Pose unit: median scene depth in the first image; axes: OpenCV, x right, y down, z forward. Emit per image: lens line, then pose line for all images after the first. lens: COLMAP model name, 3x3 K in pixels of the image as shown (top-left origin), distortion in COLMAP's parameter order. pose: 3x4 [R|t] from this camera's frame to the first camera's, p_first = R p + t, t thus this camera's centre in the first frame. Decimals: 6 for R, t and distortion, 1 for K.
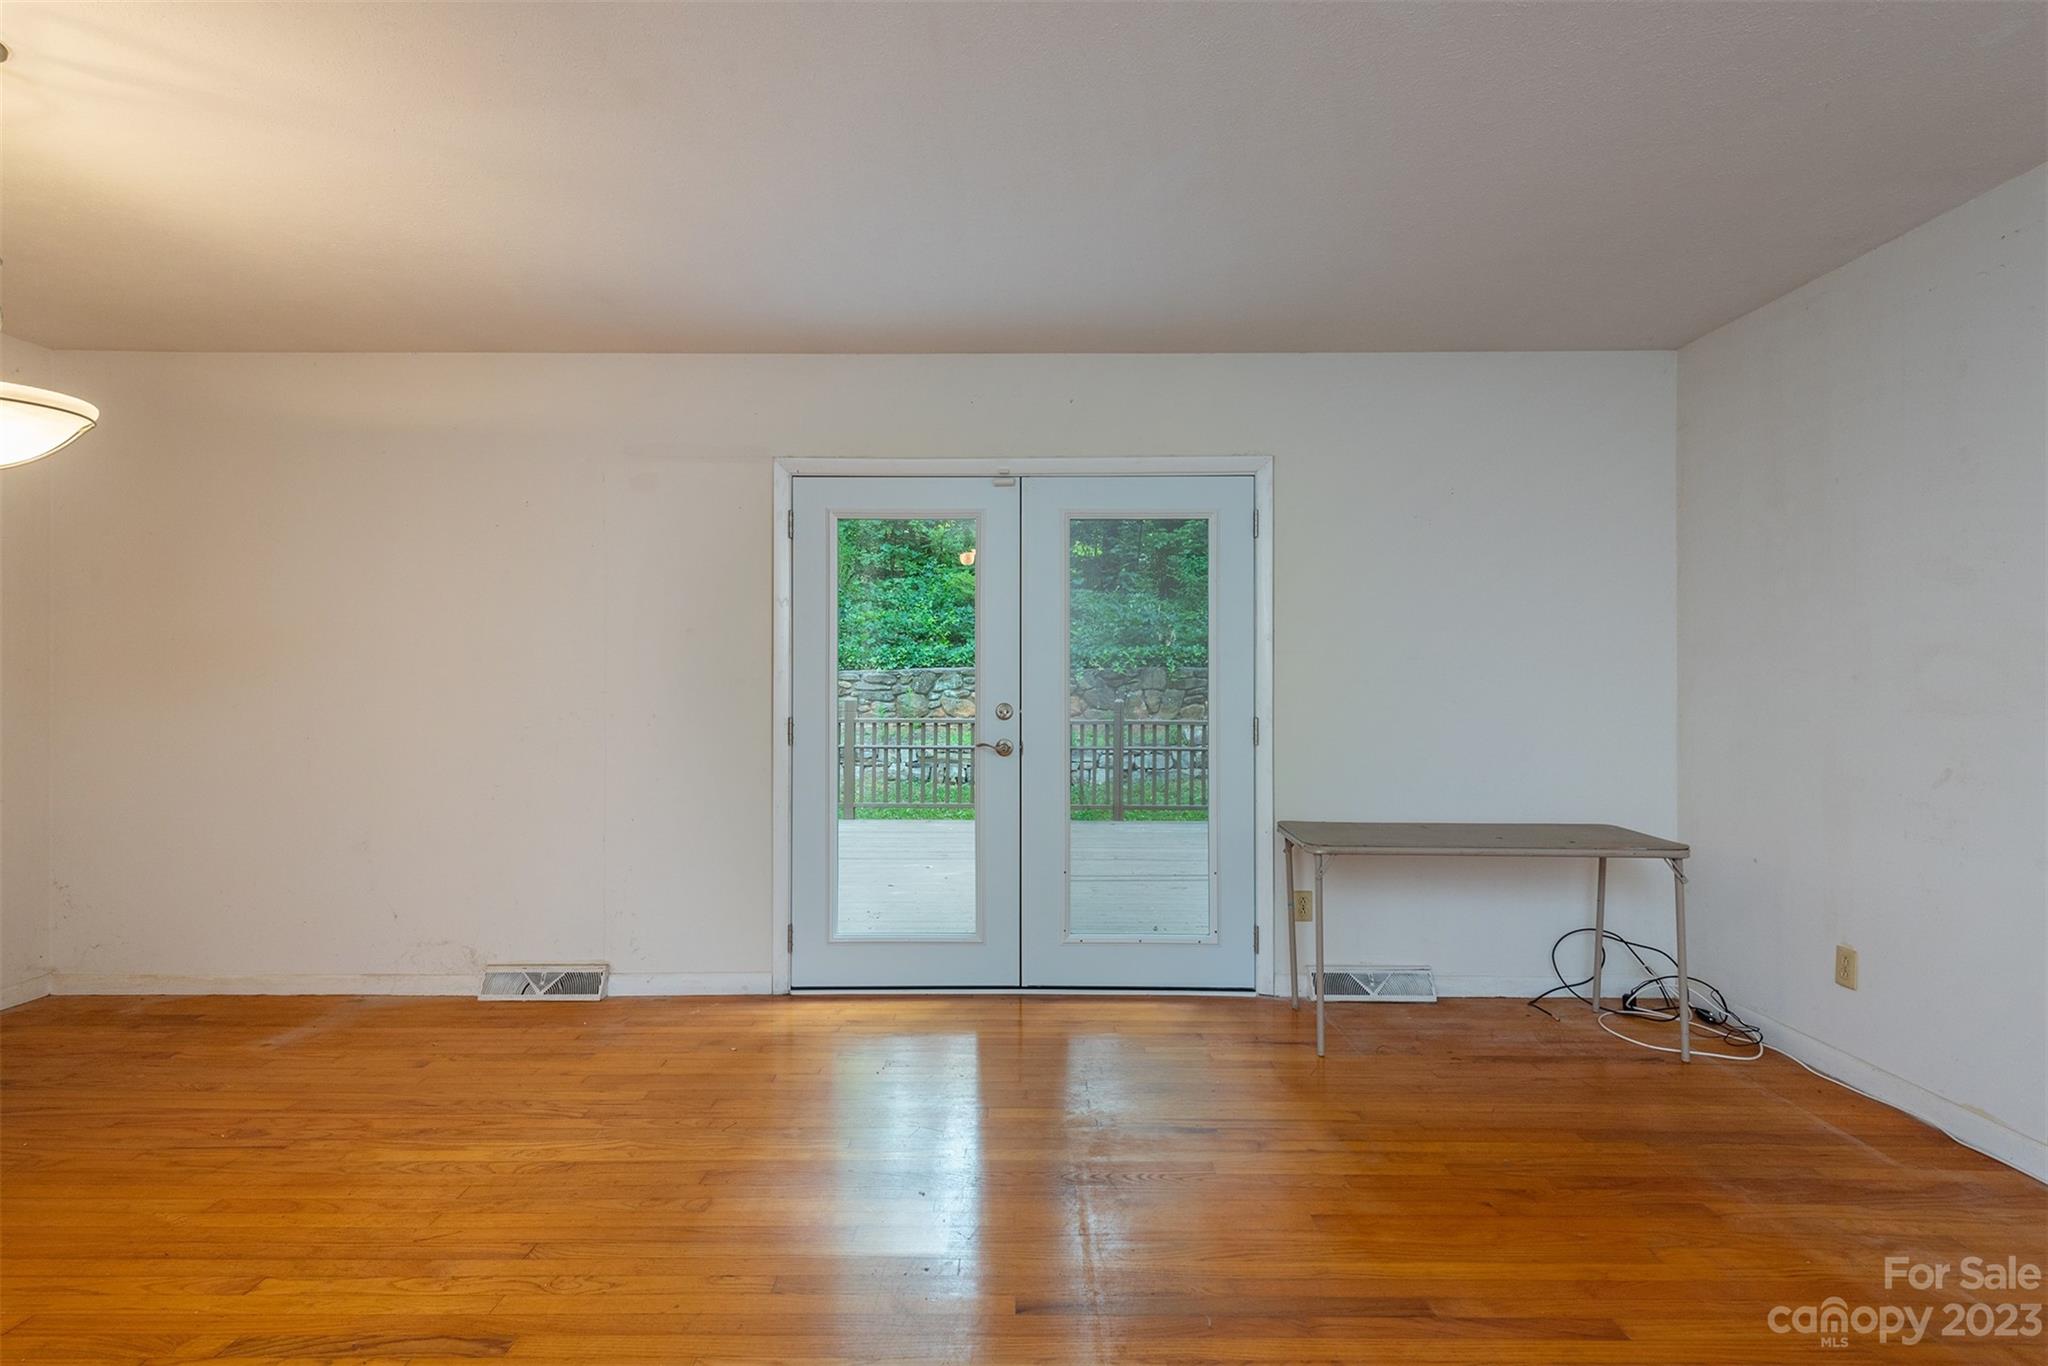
lens RADIAL K [[977.6, 0, 1031.9], [0, 977.6, 683.8], [0, 0, 1]] dist [-0.001117, -0.000241]
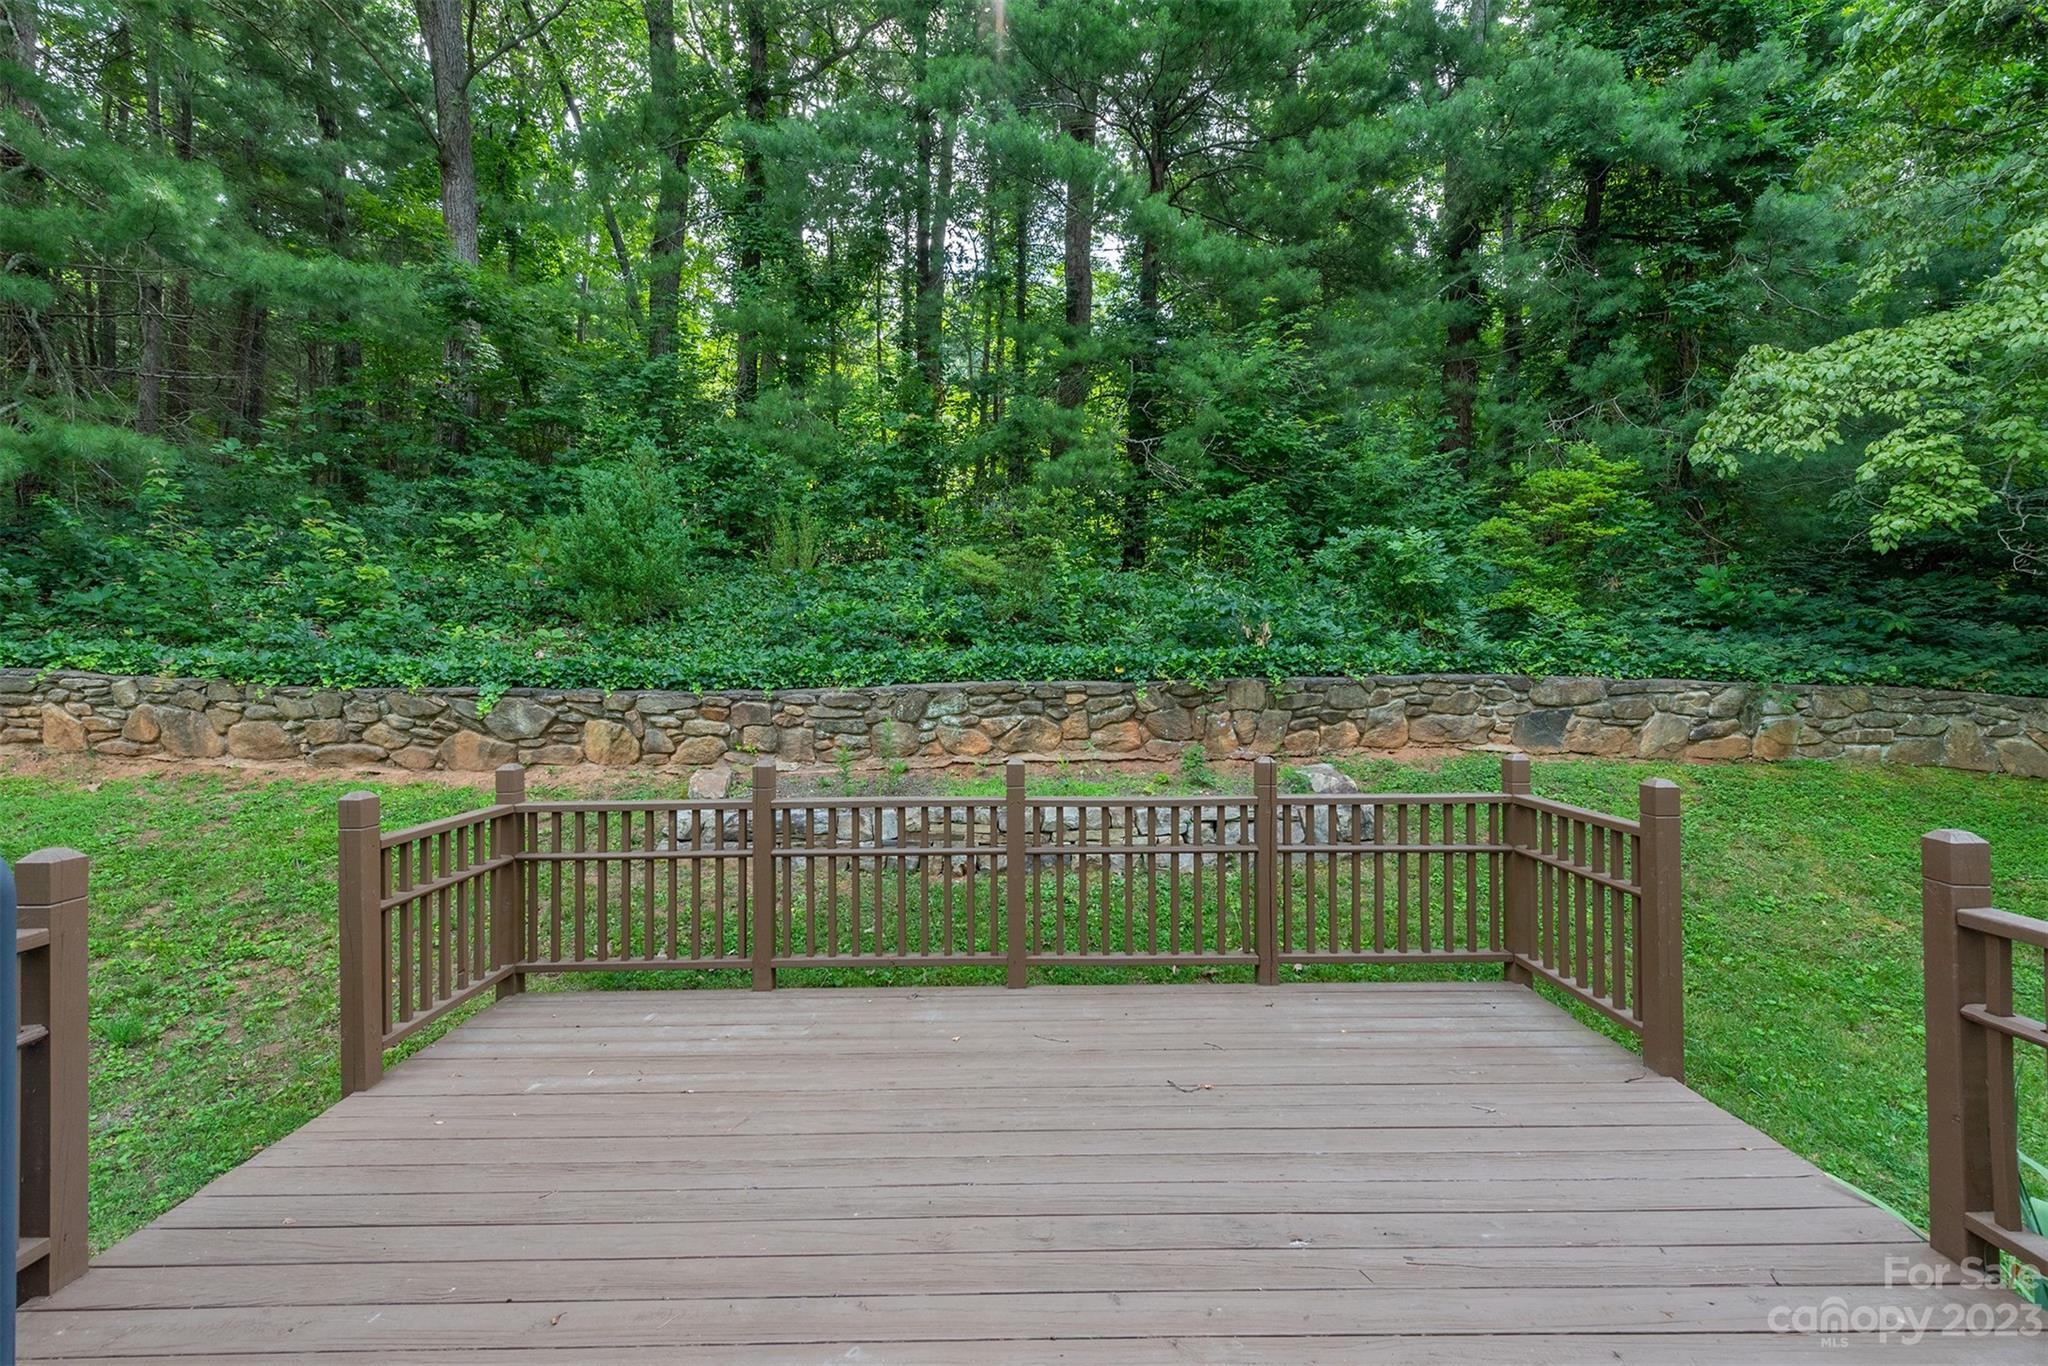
lens RADIAL K [[836.4, 0, 1022.8], [0, 836.4, 664.3], [0, 0, 1]] dist [0.013272, -0.004484]
pose [[0.999902, -0.013288, 0.004355, -0.034803], [0.013294, 0.999911, -0.001391, -0.027770], [-0.004336, 0.001448, 0.999990, 0.414686]]
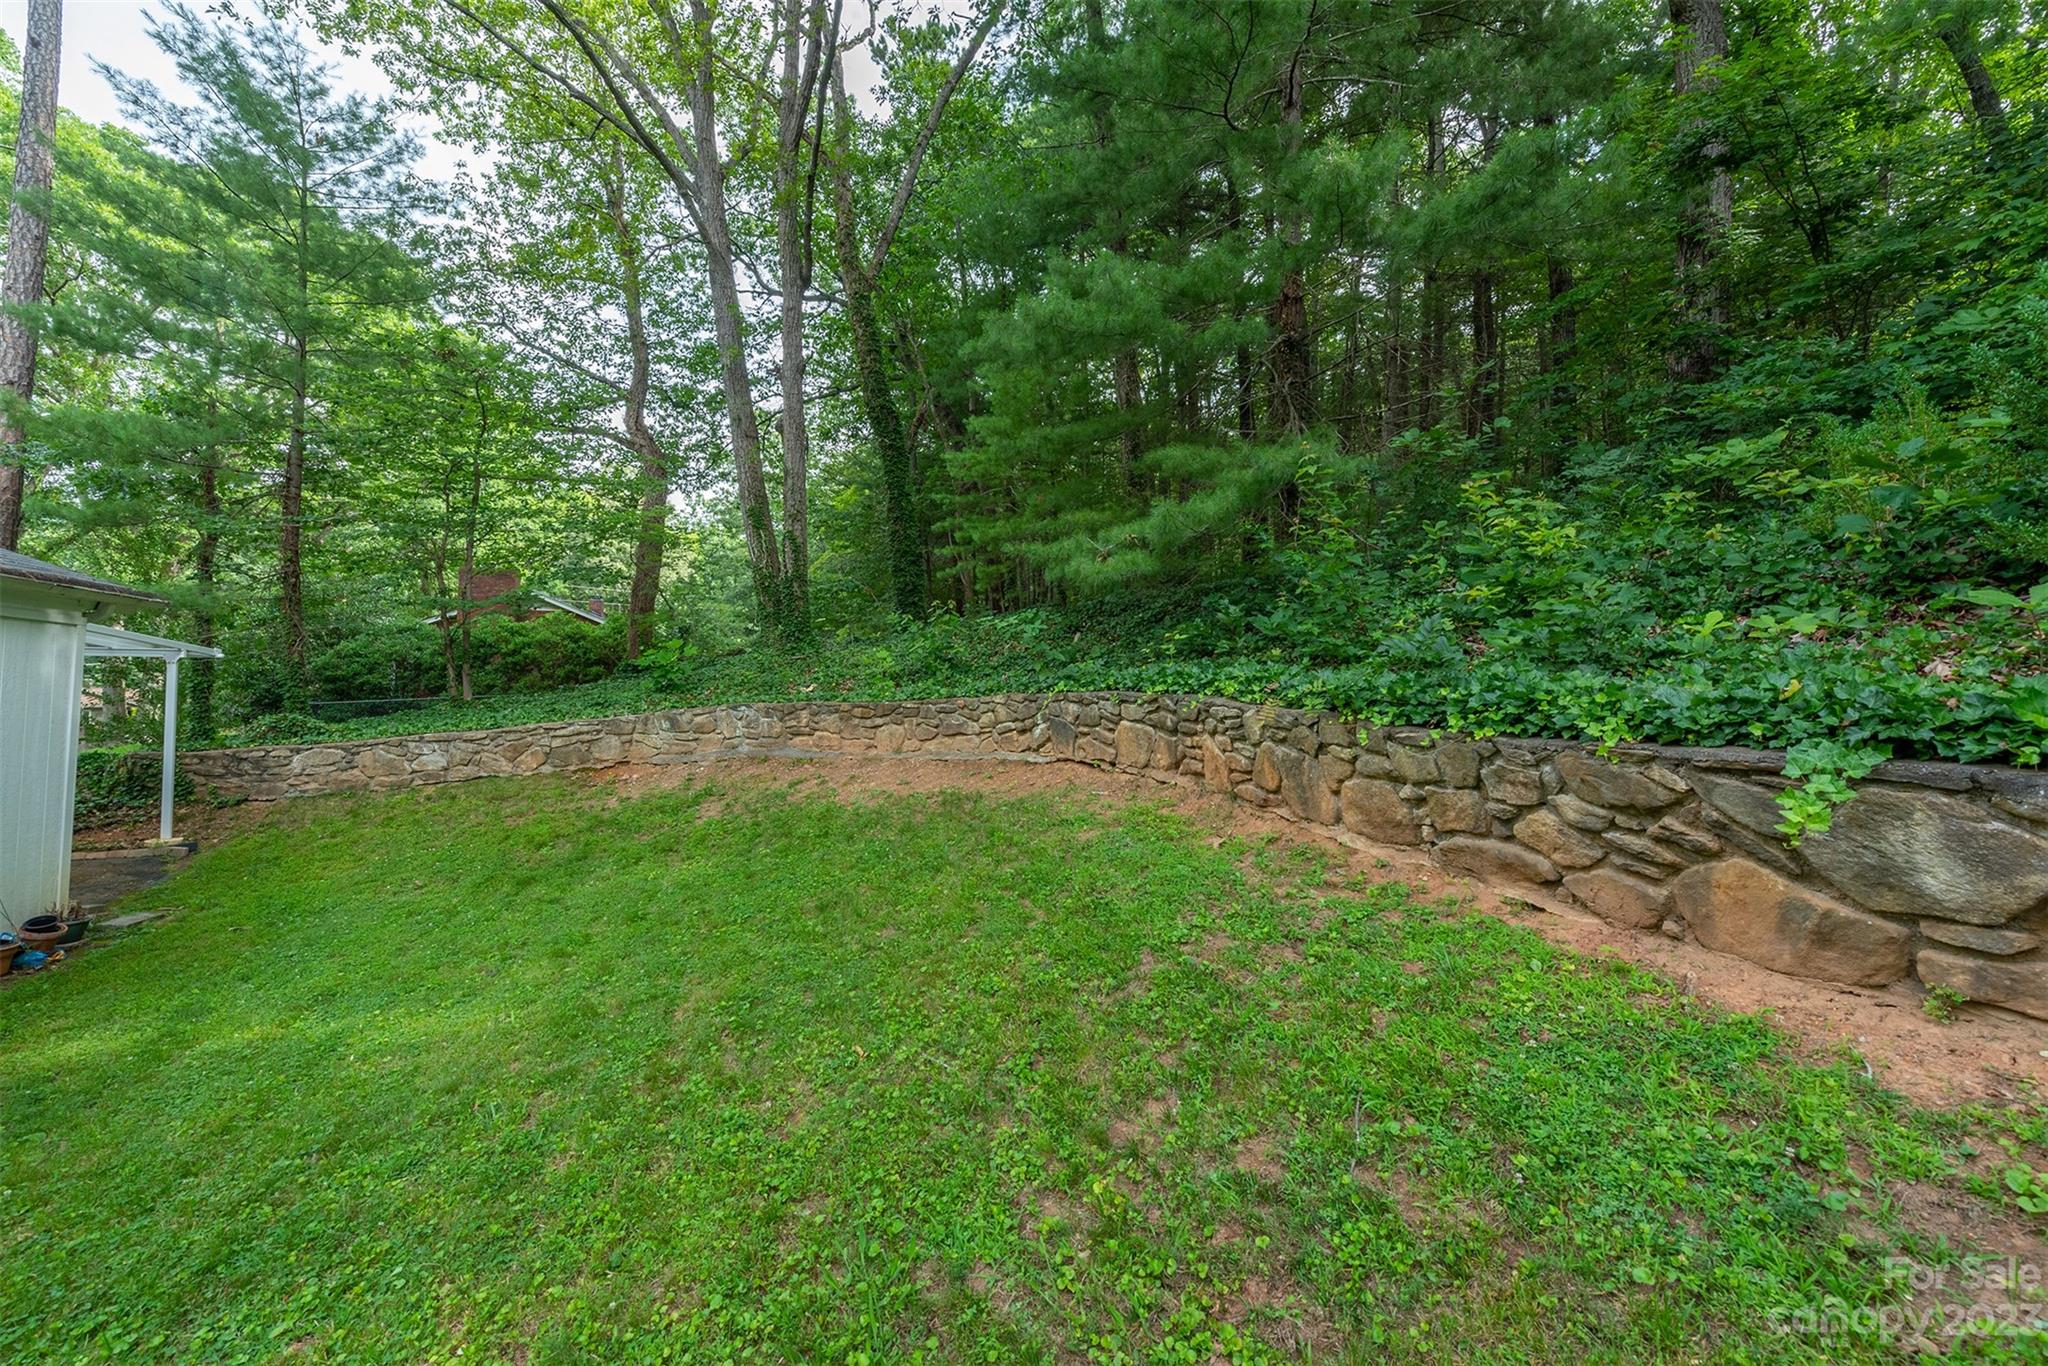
lens RADIAL K [[800.5, 0, 1028.0], [0, 800.5, 674.9], [0, 0, 1]] dist [0.014852, -0.005523]
pose [[0.291740, -0.031201, -0.955989, -0.255323], [-0.009747, 0.999319, -0.035590, -0.028341], [0.956448, 0.019701, 0.291237, 0.735967]]
